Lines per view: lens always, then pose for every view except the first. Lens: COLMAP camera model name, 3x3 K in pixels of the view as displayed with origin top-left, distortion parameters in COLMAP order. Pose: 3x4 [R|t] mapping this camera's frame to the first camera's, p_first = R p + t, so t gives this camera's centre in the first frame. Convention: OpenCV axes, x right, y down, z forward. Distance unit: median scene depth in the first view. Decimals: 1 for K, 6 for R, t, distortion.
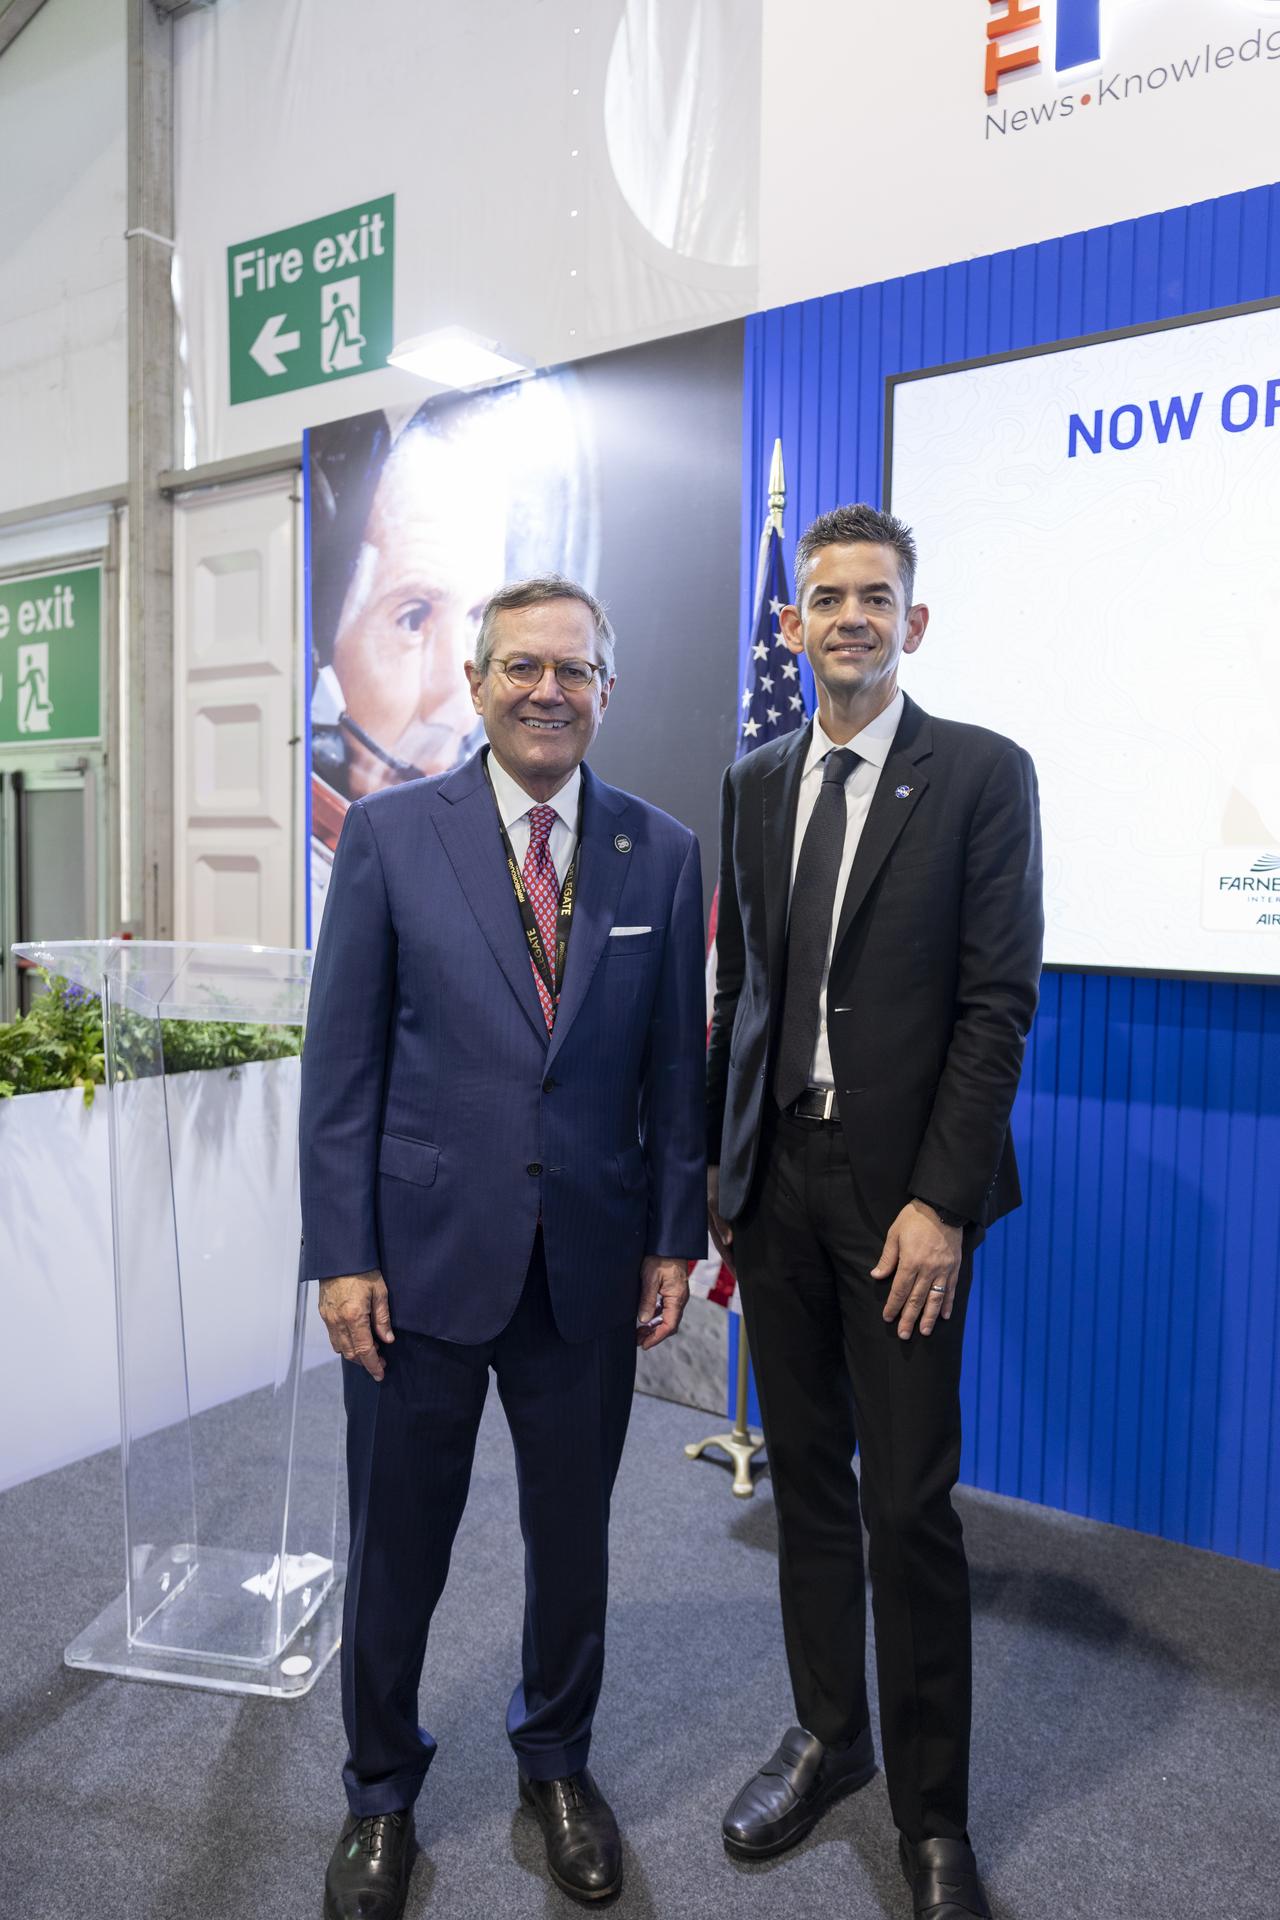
lens RADIAL K [[1300.4, 0, 660.7], [0, 1300.4, 957.8], [0, 0, 1]] dist [0.000397, -0.000970]
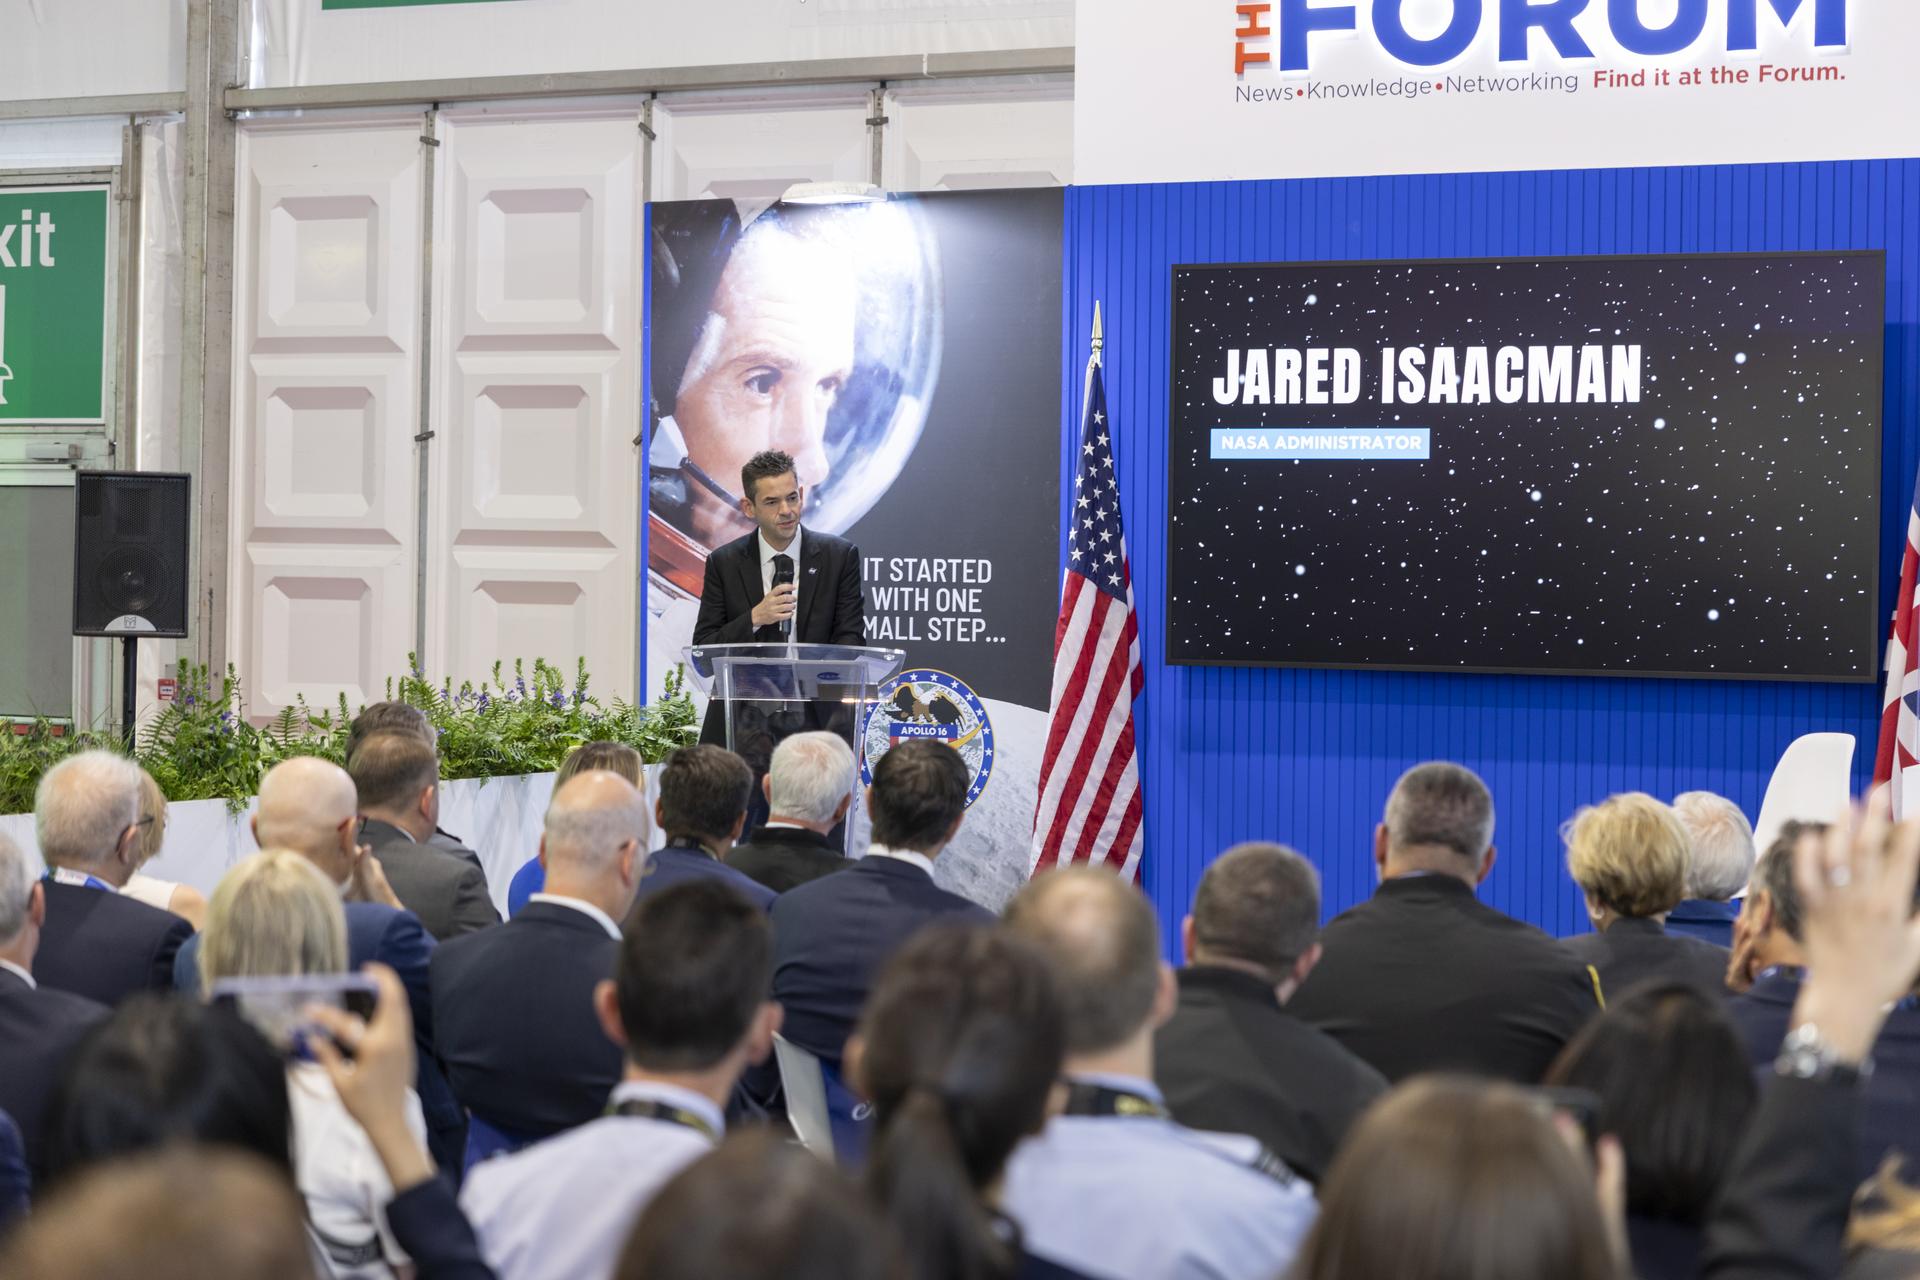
lens RADIAL K [[3730.4, 0, 972.7], [0, 3730.4, 636.5], [0, 0, 1]] dist [0.043018, -0.432666]
pose [[0.988949, -0.004734, 0.148182, -0.494638], [0.012300, 0.998664, -0.050182, 0.132346], [-0.147746, 0.051450, 0.987686, -2.274374]]
